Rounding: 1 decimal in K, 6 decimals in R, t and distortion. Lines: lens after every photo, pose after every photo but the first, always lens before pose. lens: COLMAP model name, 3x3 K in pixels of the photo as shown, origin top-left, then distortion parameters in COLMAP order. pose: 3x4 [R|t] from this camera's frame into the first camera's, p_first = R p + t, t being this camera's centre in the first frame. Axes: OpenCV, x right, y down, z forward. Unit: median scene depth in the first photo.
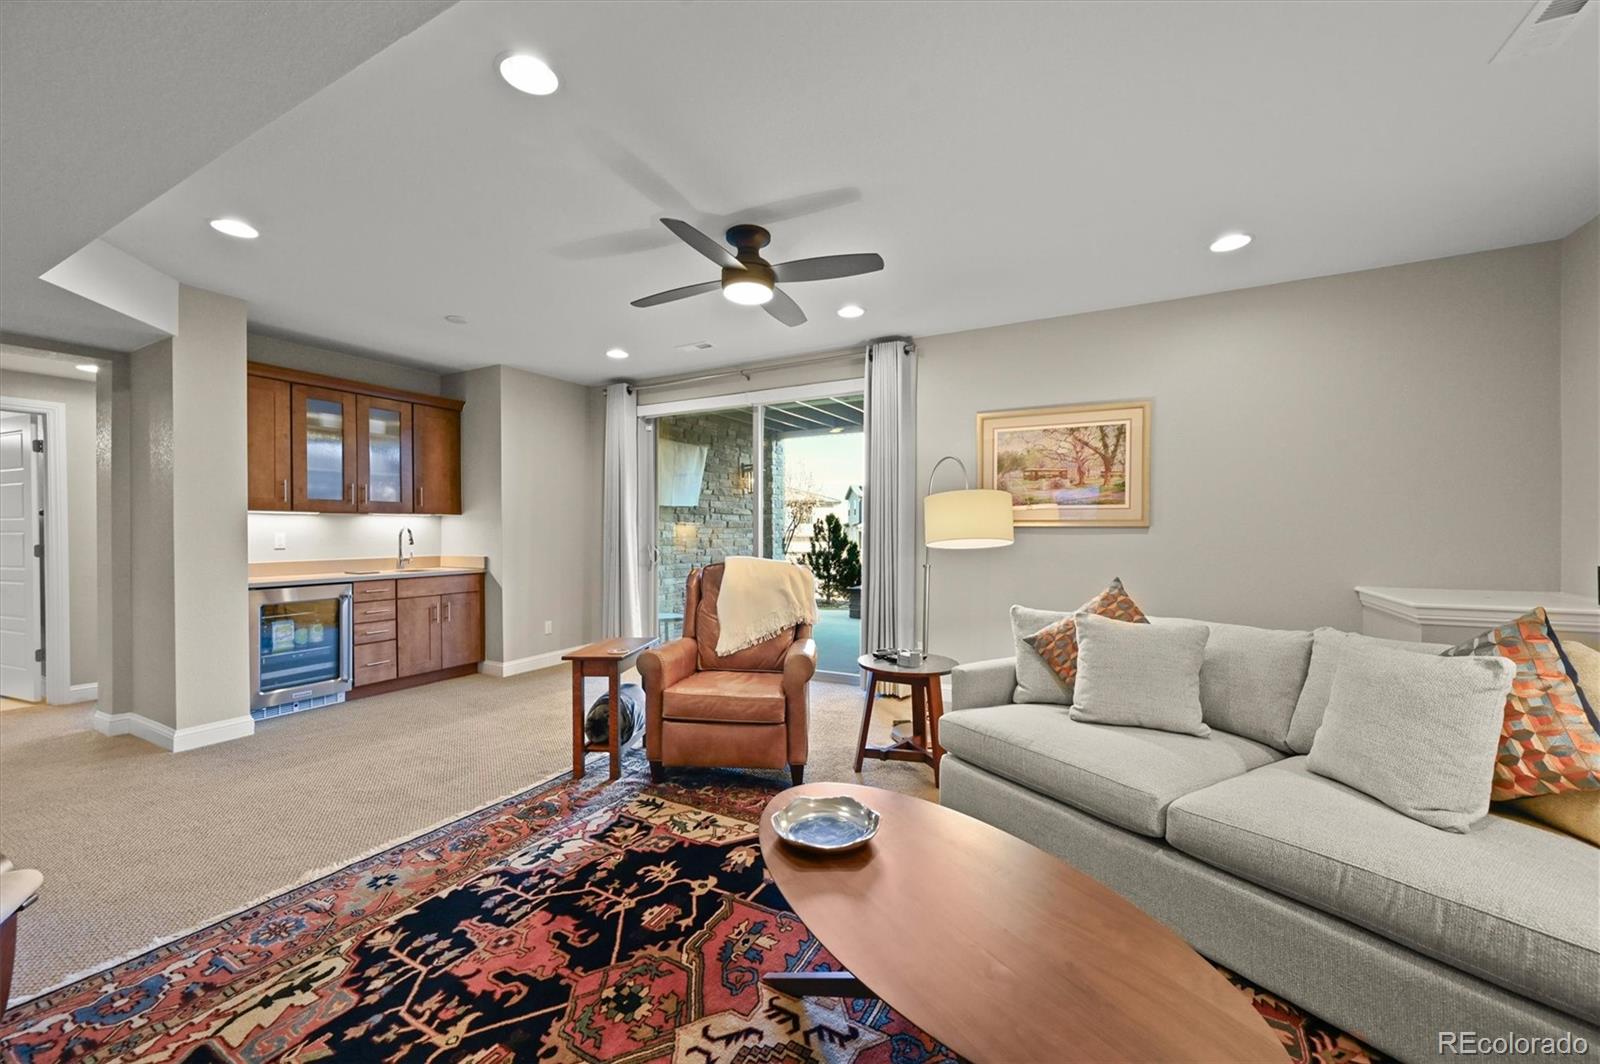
lens RADIAL K [[627.7, 0, 802.7], [0, 627.7, 535.2], [0, 0, 1]] dist [-0.000451, -0.000144]
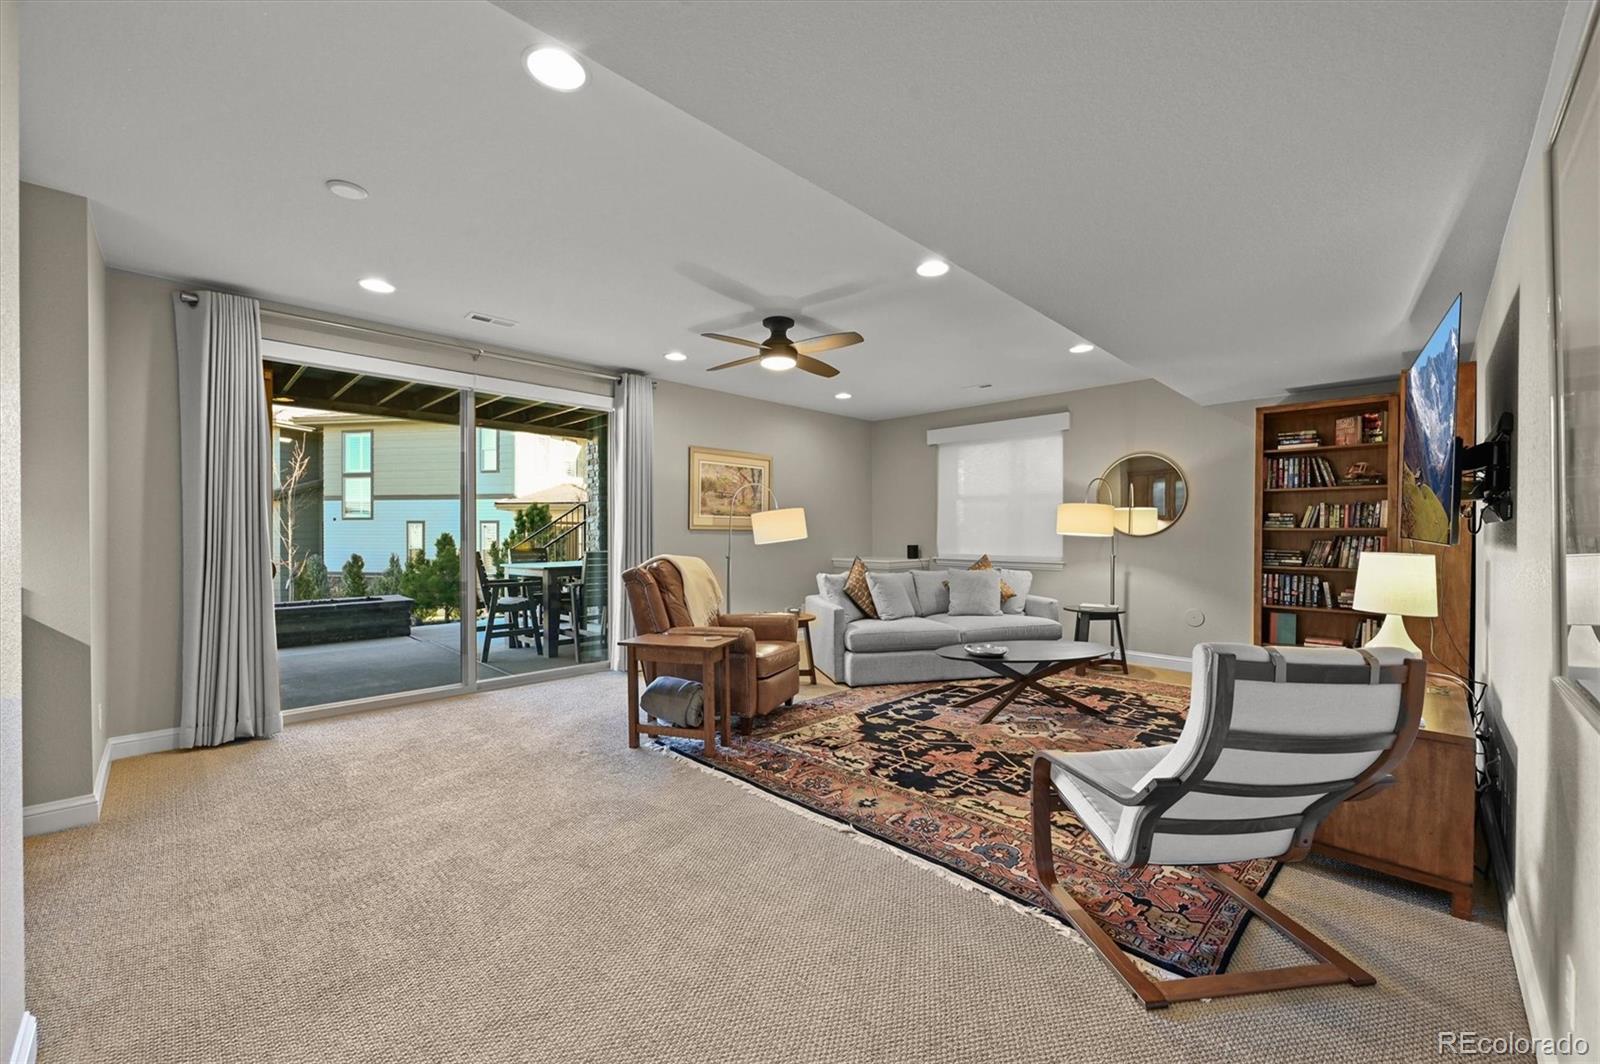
lens RADIAL K [[627.7, 0, 802.7], [0, 627.7, 535.2], [0, 0, 1]] dist [-0.000451, -0.000144]
pose [[0.281943, -0.002313, 0.959428, -1.986598], [0.006455, 0.999979, 0.000514, -0.000327], [-0.959410, 0.006048, 0.281952, 0.777140]]
